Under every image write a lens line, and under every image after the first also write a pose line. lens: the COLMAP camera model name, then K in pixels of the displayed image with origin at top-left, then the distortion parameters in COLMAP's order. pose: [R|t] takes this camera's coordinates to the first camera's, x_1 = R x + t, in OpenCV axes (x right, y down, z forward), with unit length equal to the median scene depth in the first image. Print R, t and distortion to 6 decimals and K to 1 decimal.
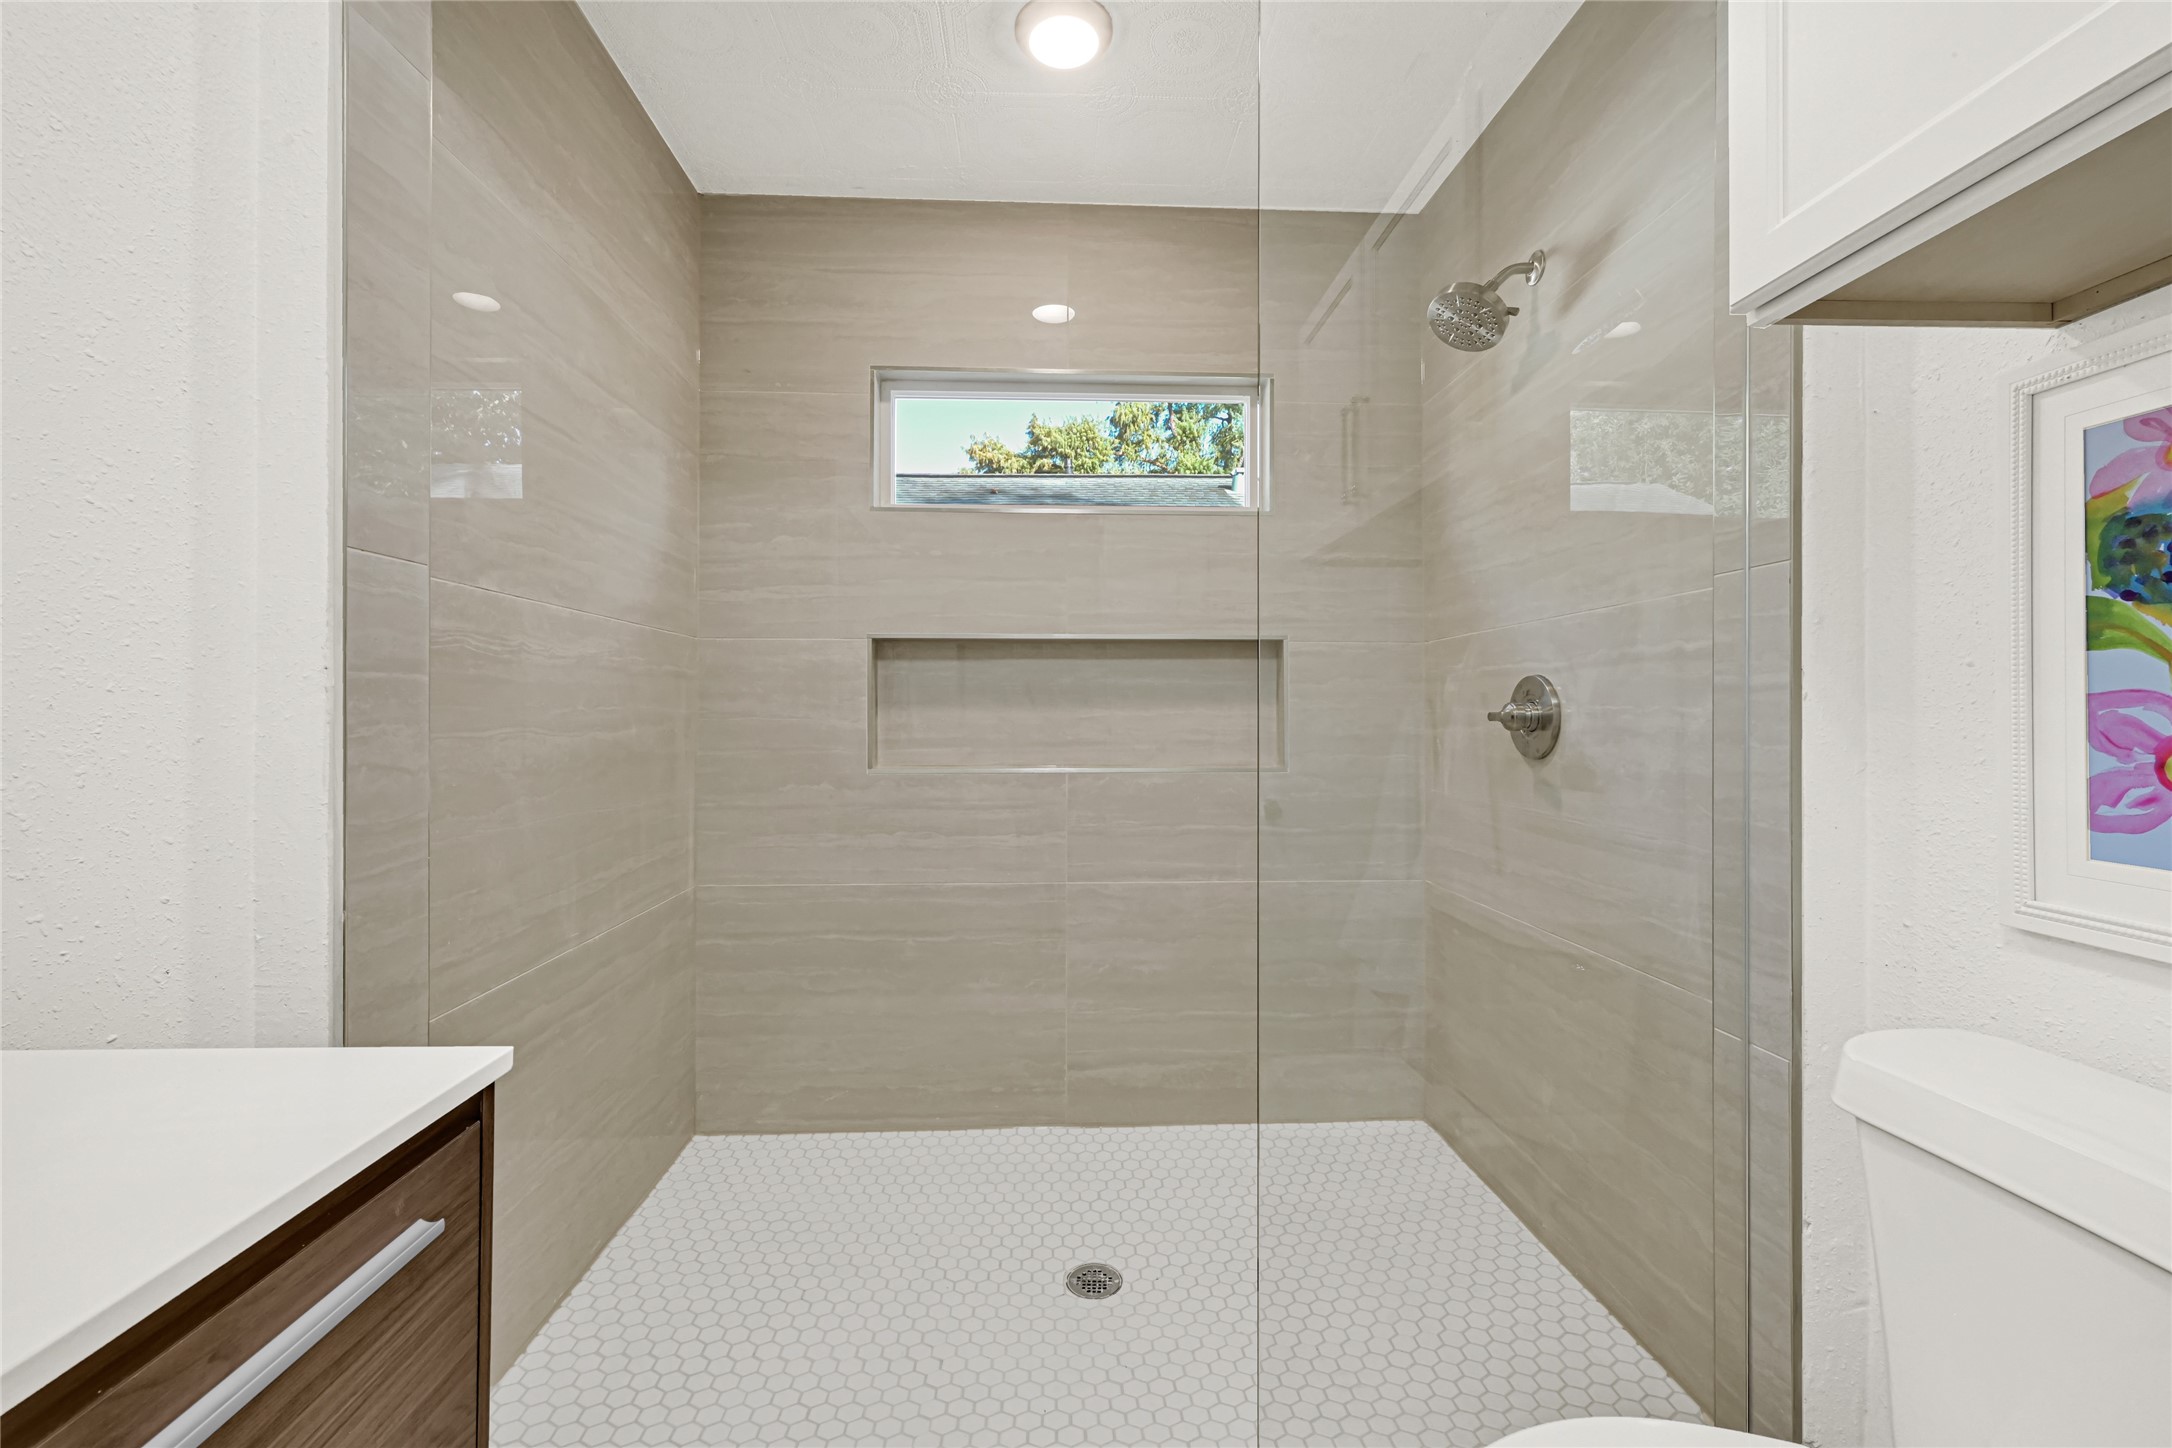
lens RADIAL K [[977.5, 0, 1089.4], [0, 977.5, 720.7], [0, 0, 1]] dist [0.004687, 0.000136]
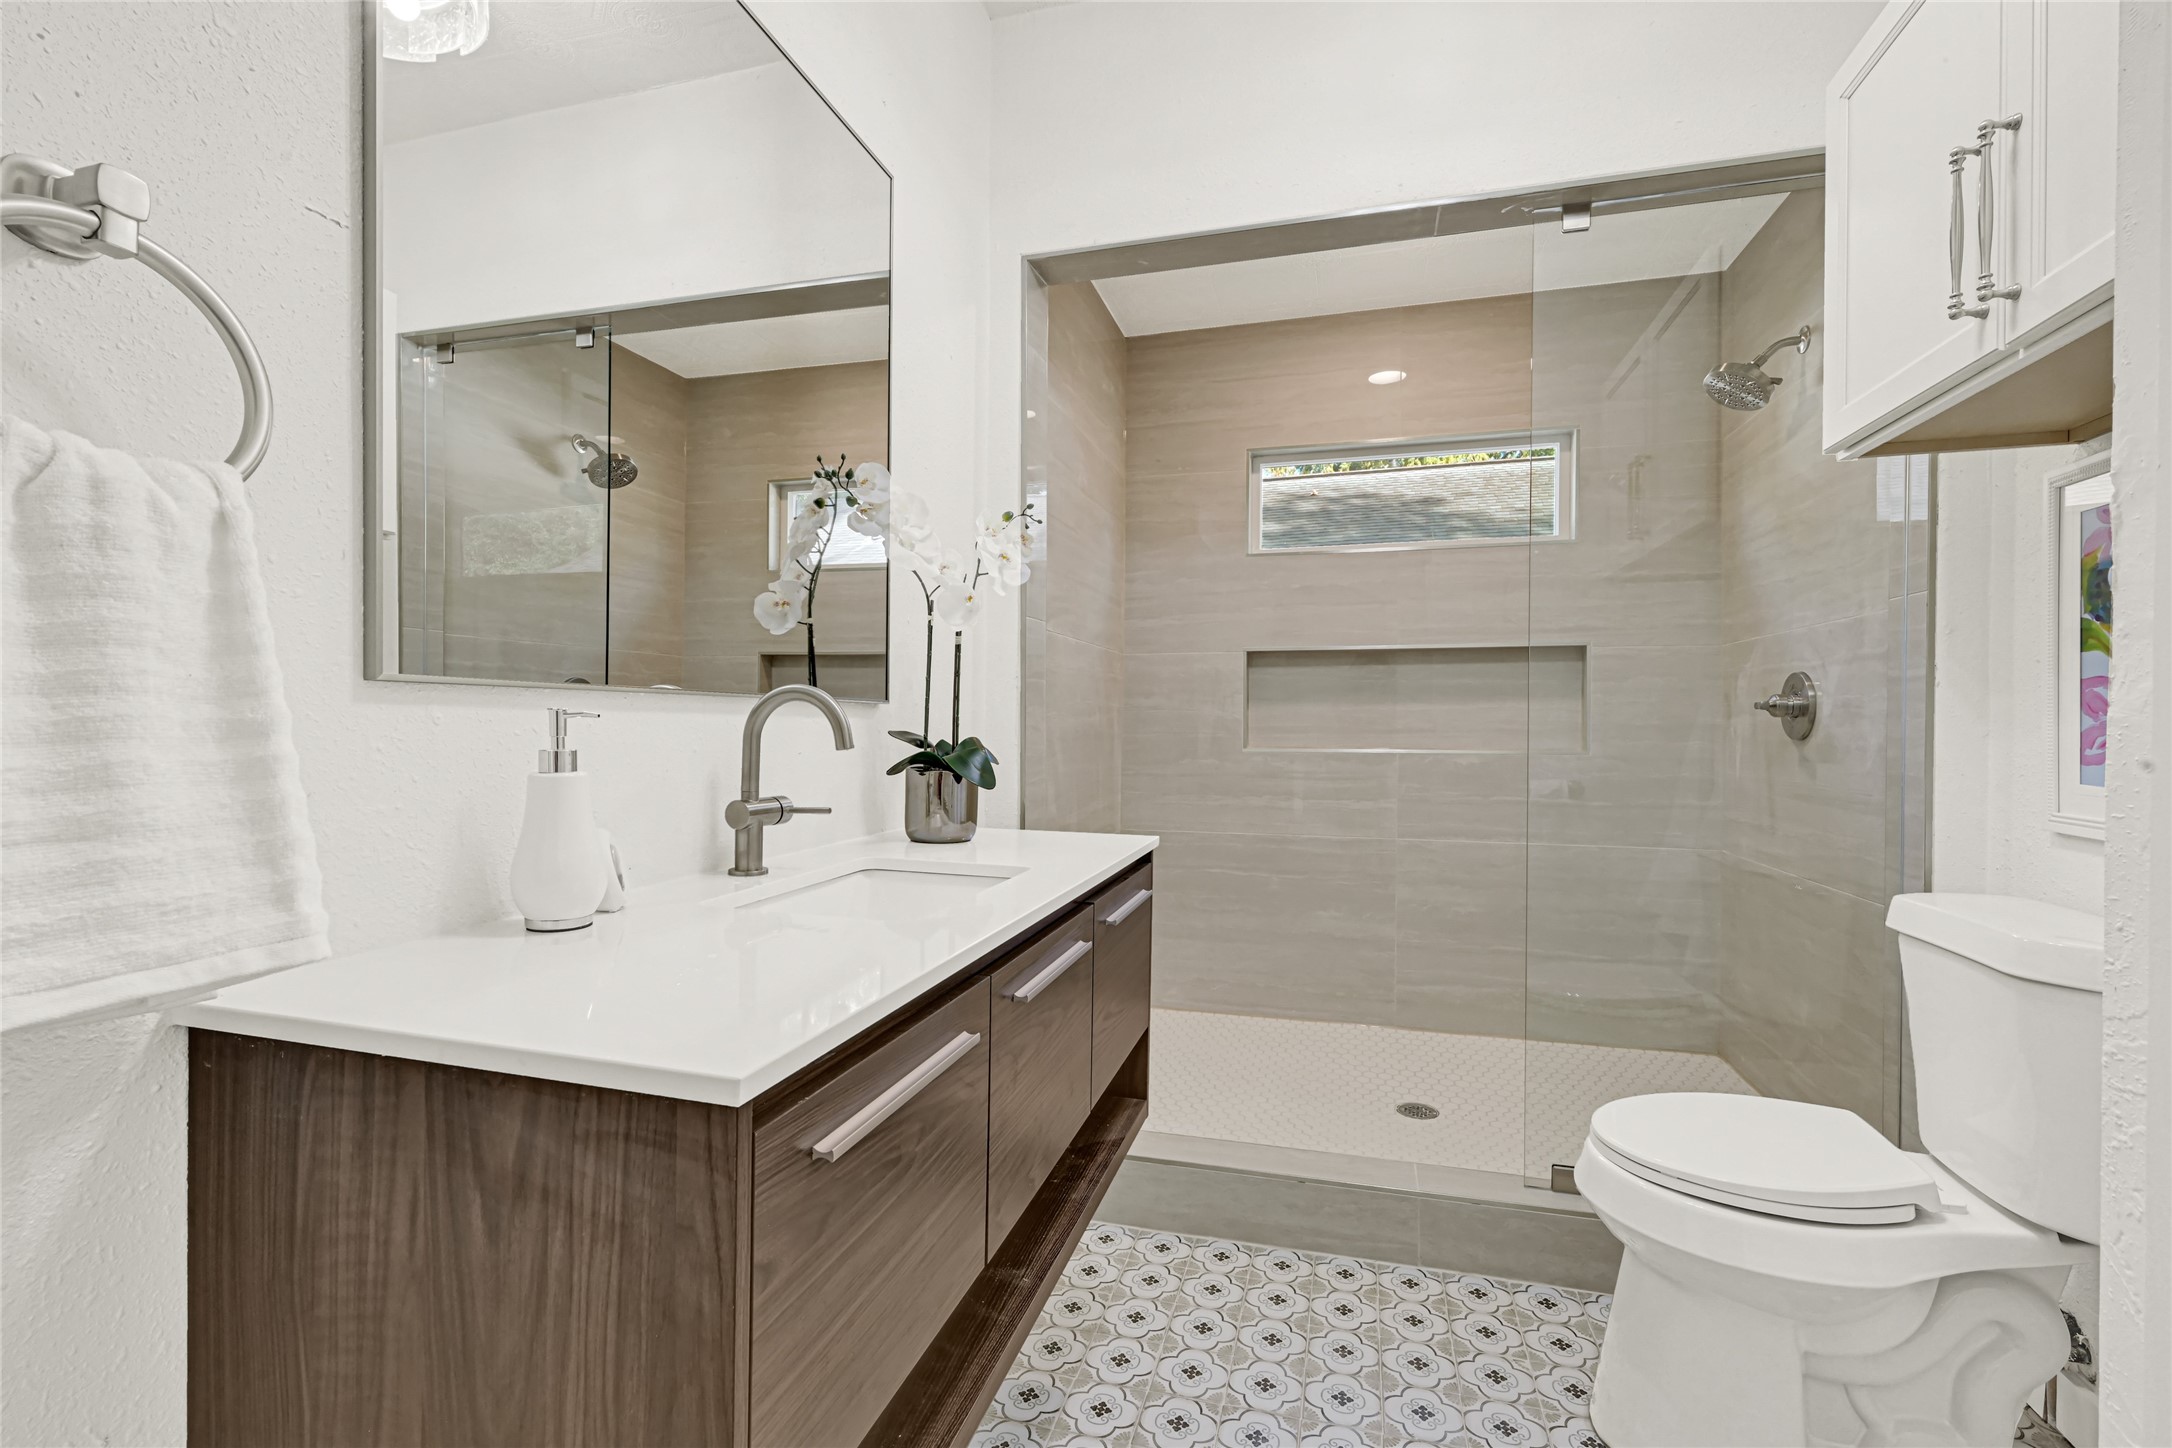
lens RADIAL K [[977.5, 0, 1090.7], [0, 977.5, 734.1], [0, 0, 1]] dist [0.004687, 0.000136]
pose [[0.949327, 0.006390, -0.314225, -0.001939], [-0.003698, 0.999951, 0.009163, 0.018563], [0.314268, -0.007536, 0.949304, -0.356404]]
